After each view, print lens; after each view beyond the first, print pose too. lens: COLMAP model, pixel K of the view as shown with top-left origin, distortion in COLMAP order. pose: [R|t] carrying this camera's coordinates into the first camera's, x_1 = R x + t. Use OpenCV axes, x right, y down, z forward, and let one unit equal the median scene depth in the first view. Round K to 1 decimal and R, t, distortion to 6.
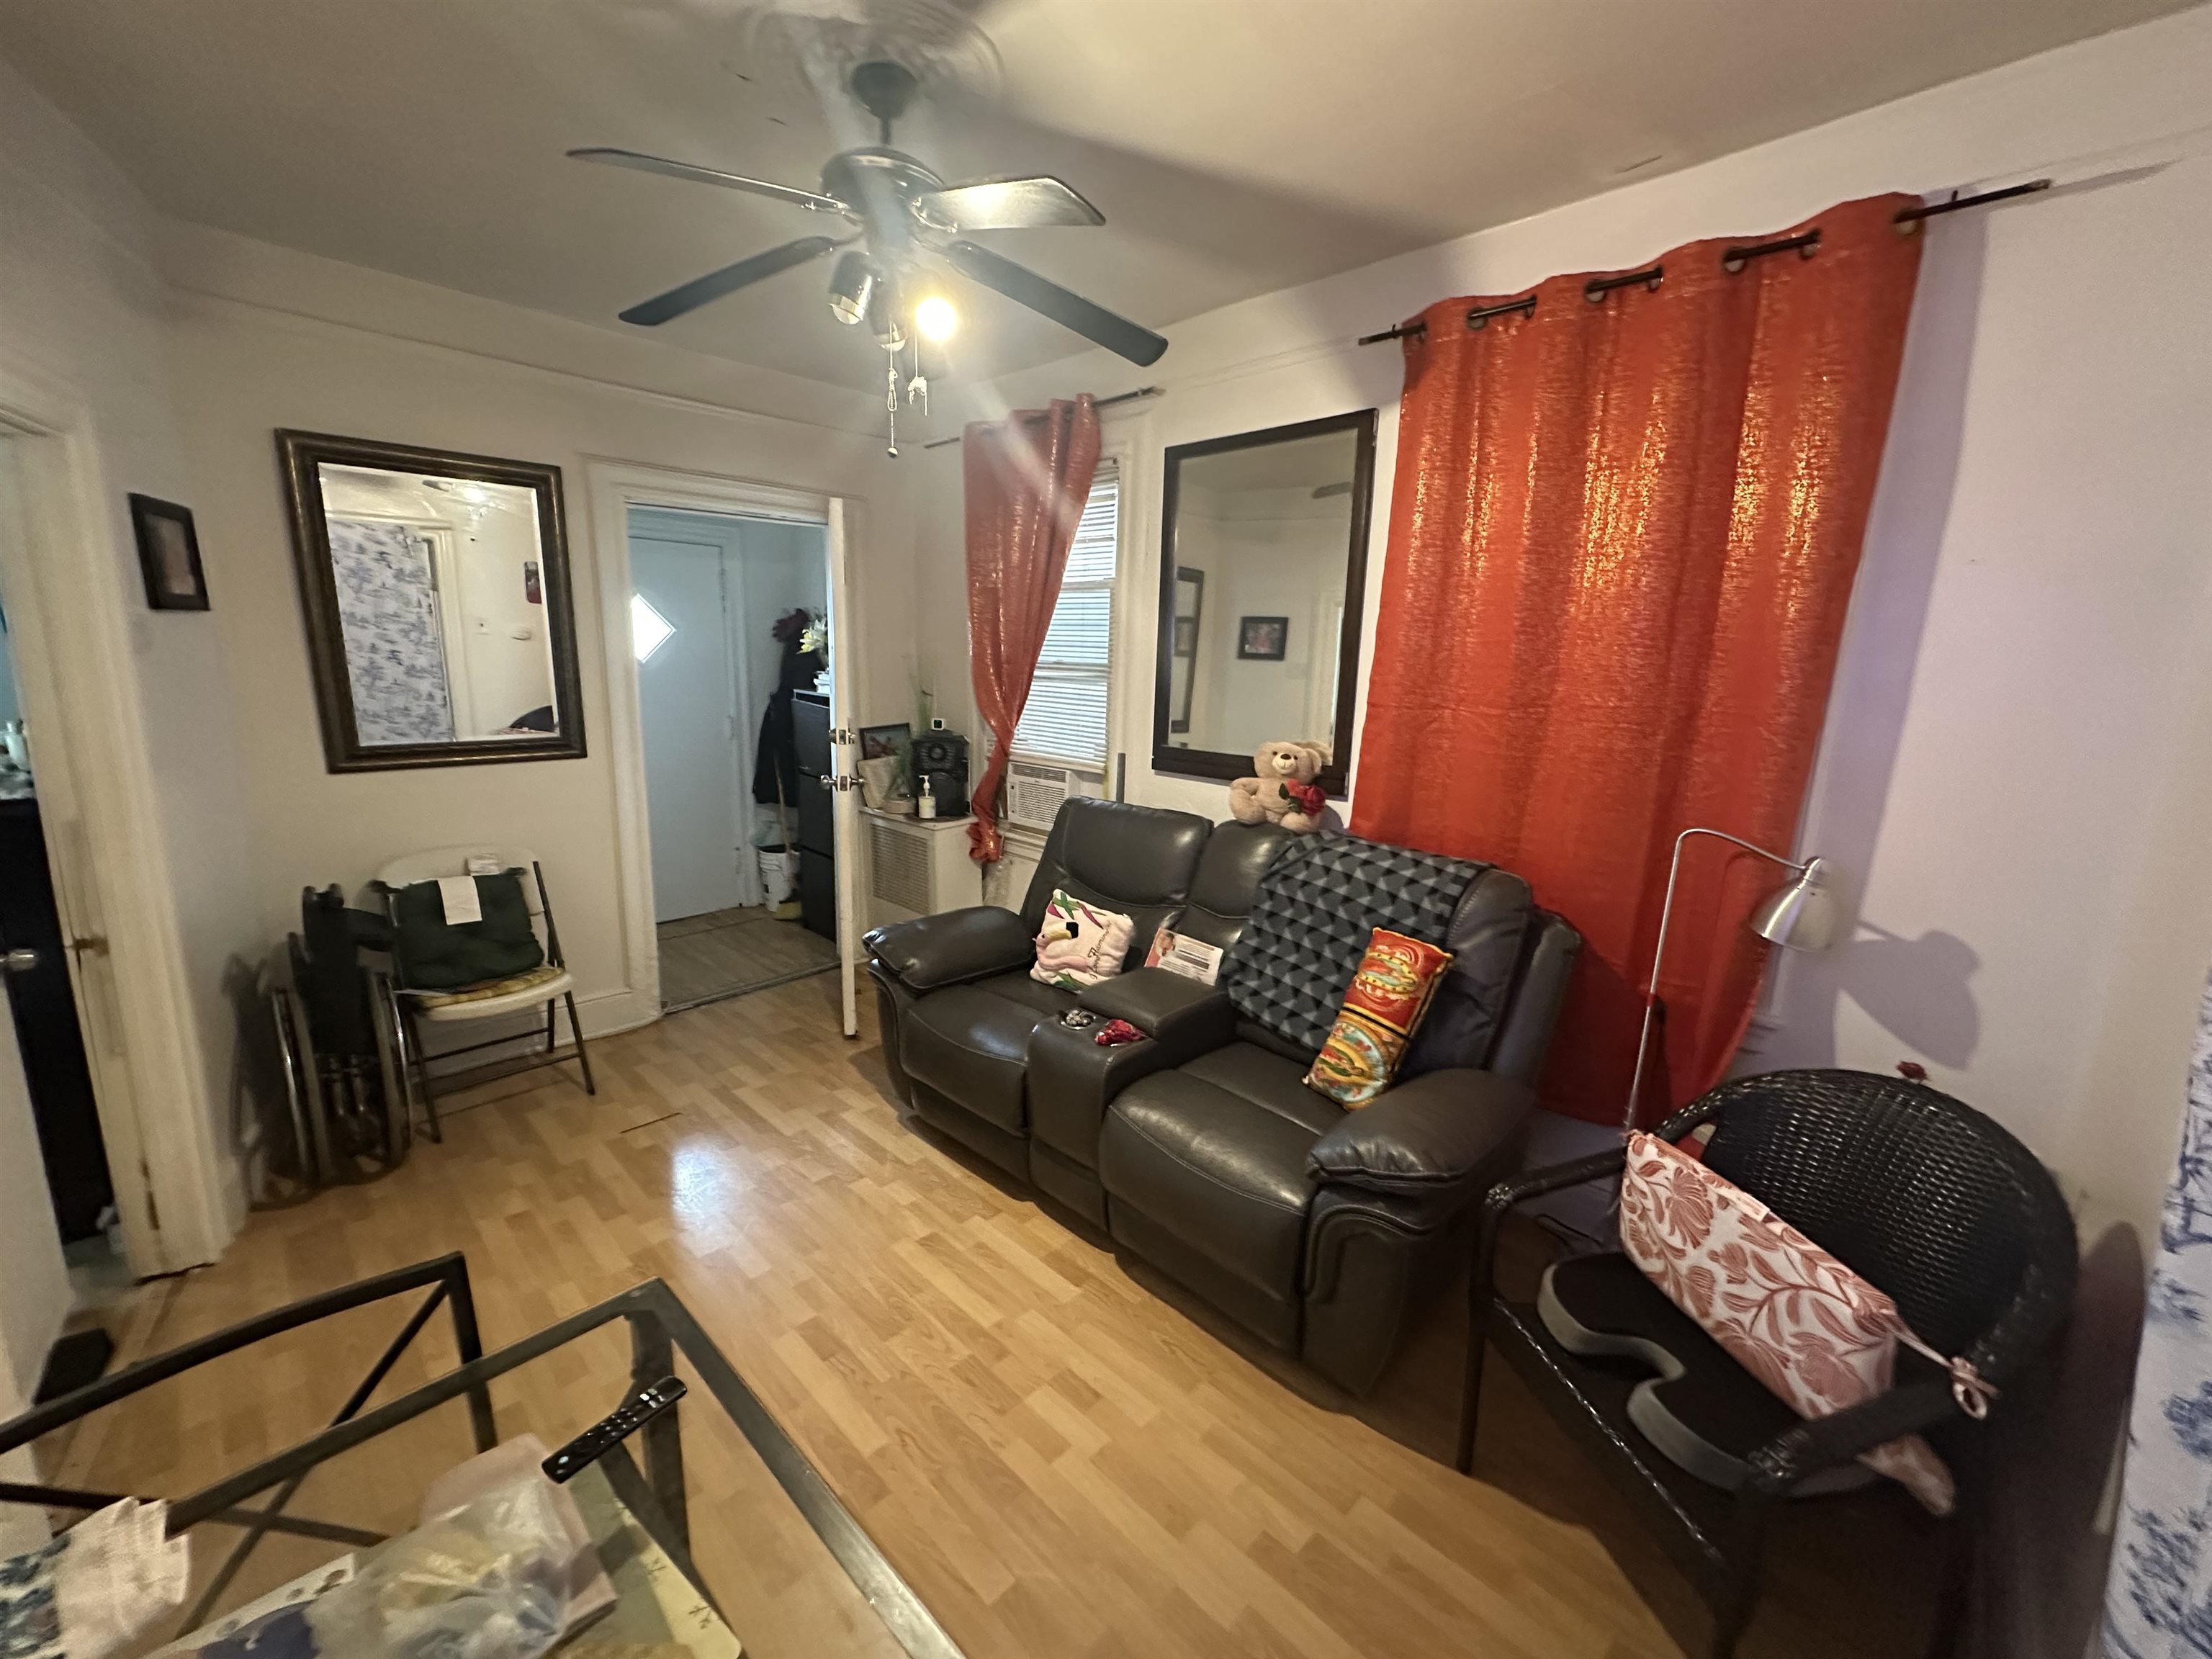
lens RADIAL K [[886.0, 0, 1106.0], [0, 886.0, 830.1], [0, 0, 1]] dist [-0.002193, 0.000979]
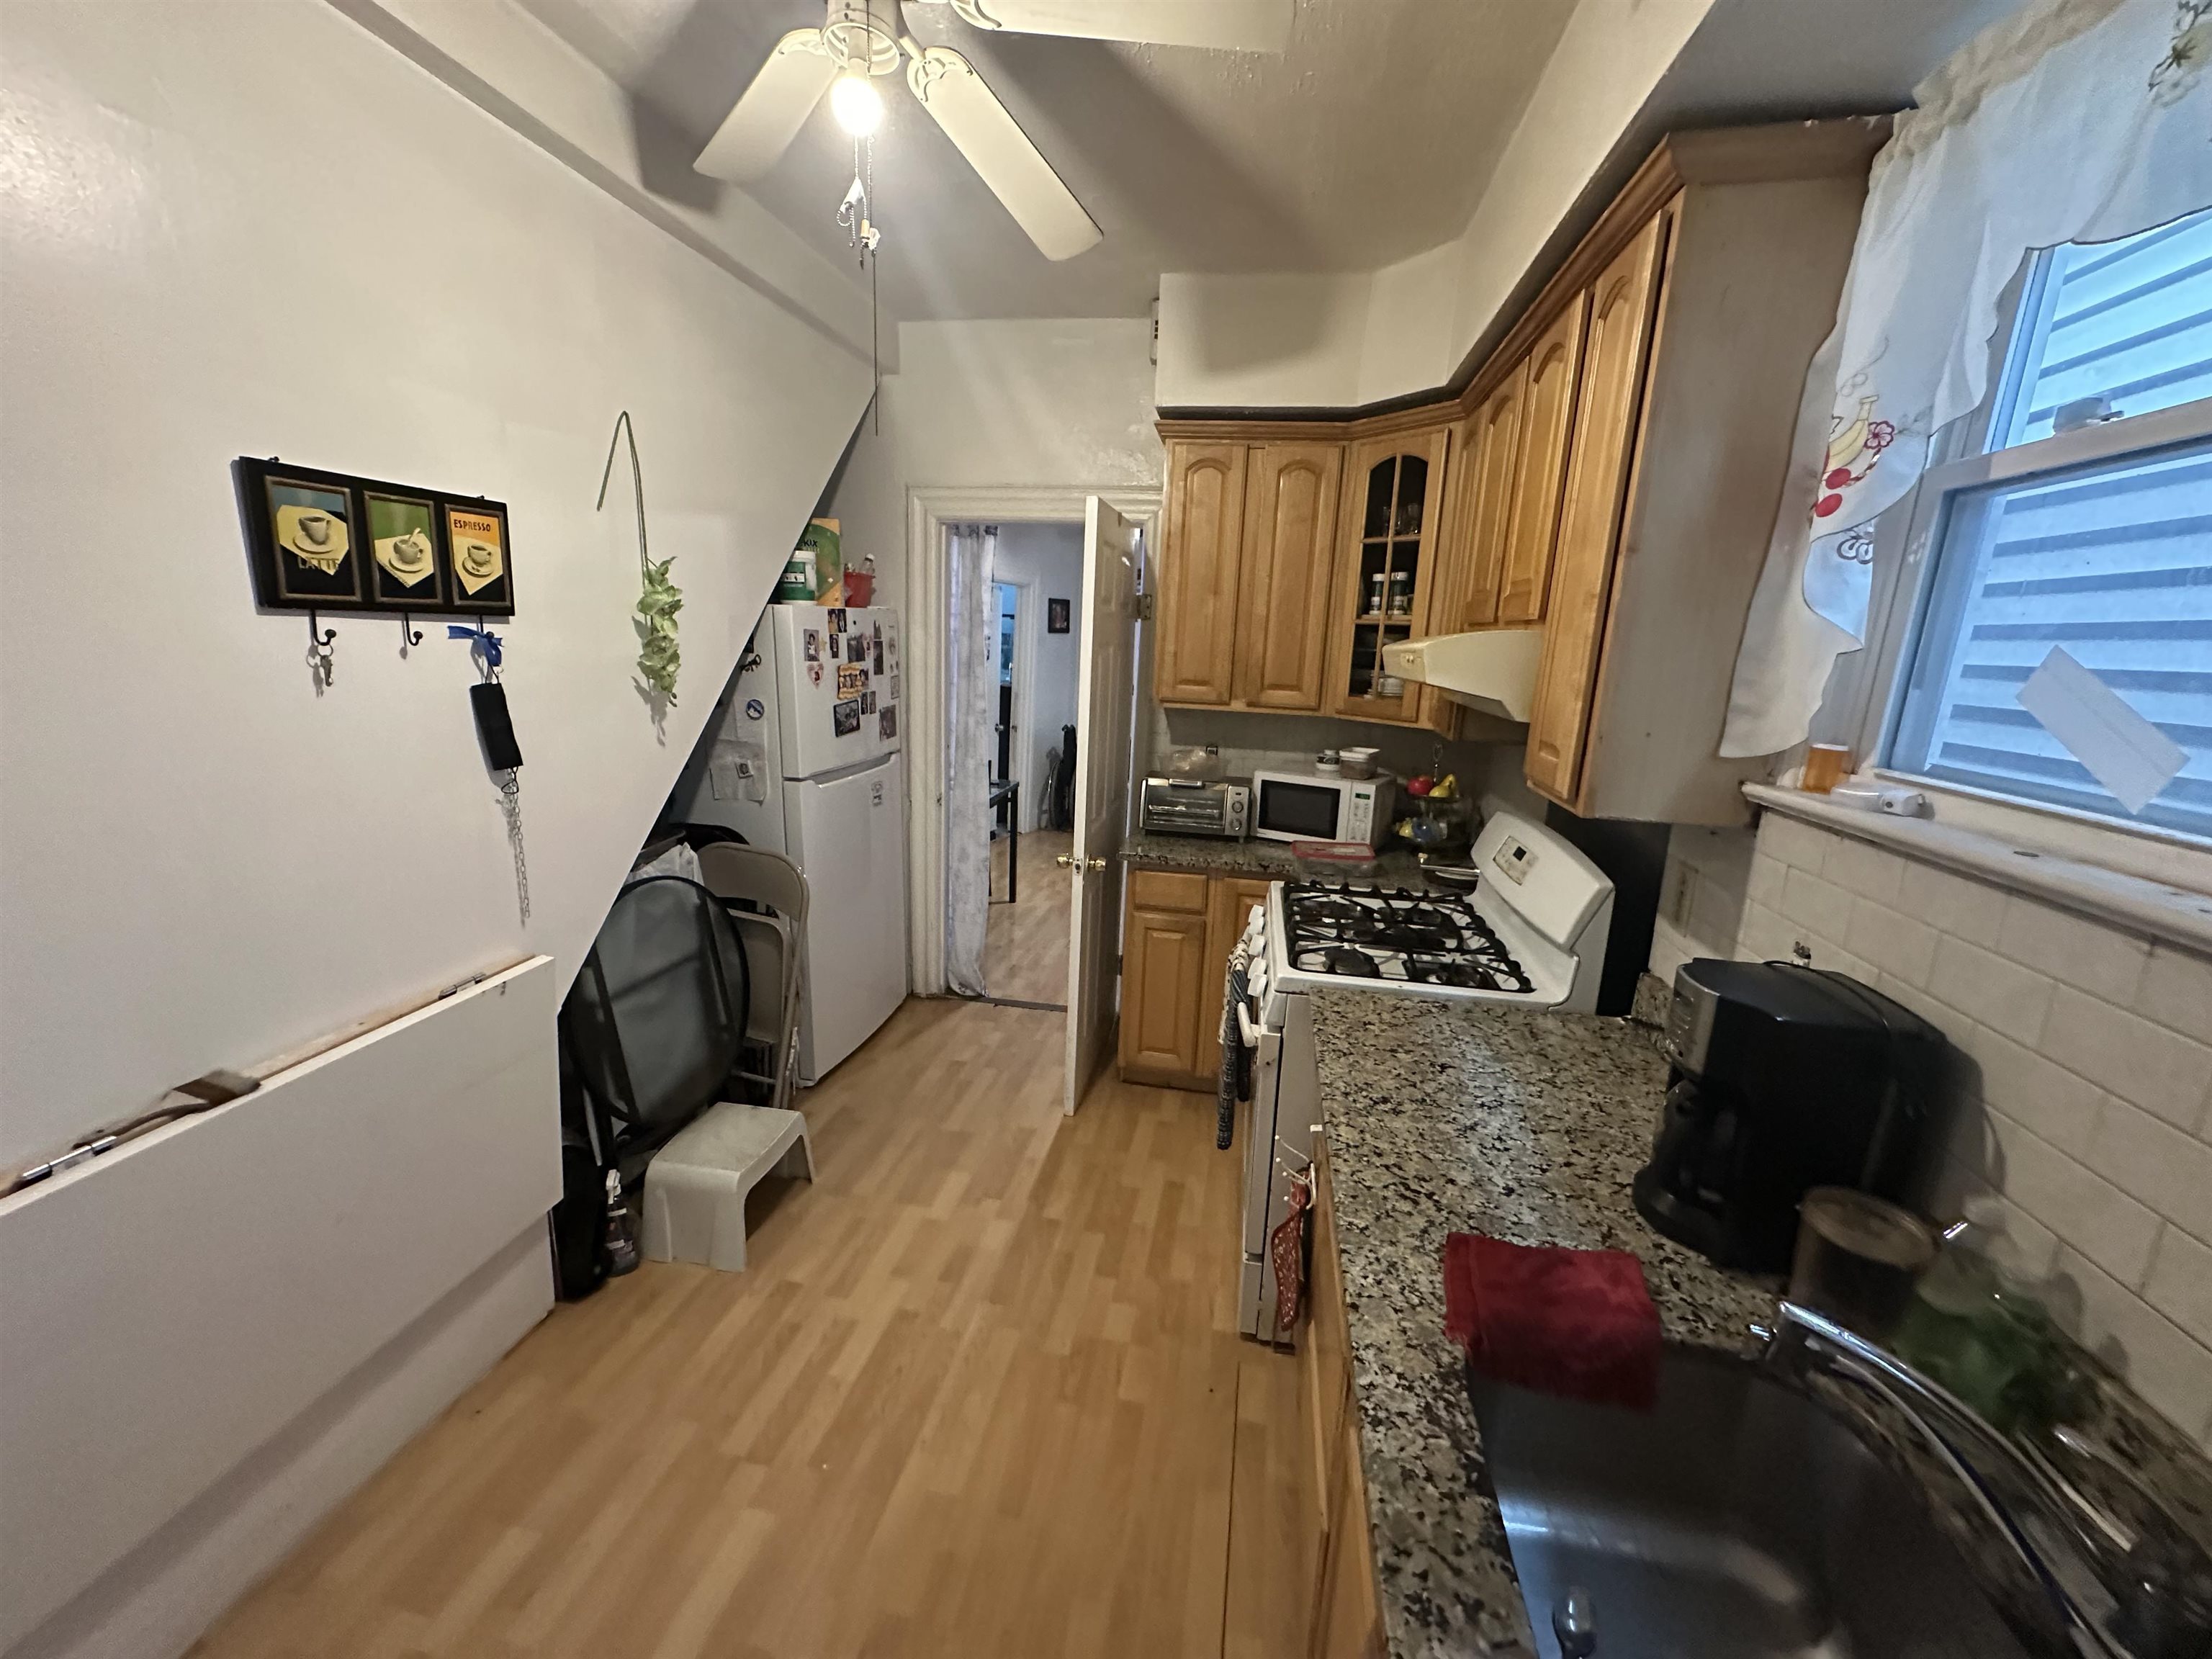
lens RADIAL K [[886.0, 0, 1111.0], [0, 886.0, 834.5], [0, 0, 1]] dist [-0.002193, 0.000979]
pose [[0.575561, 0.180410, -0.797610, 1.540807], [-0.188739, 0.978334, 0.085093, 0.135880], [0.795680, 0.101564, 0.597141, -0.594845]]
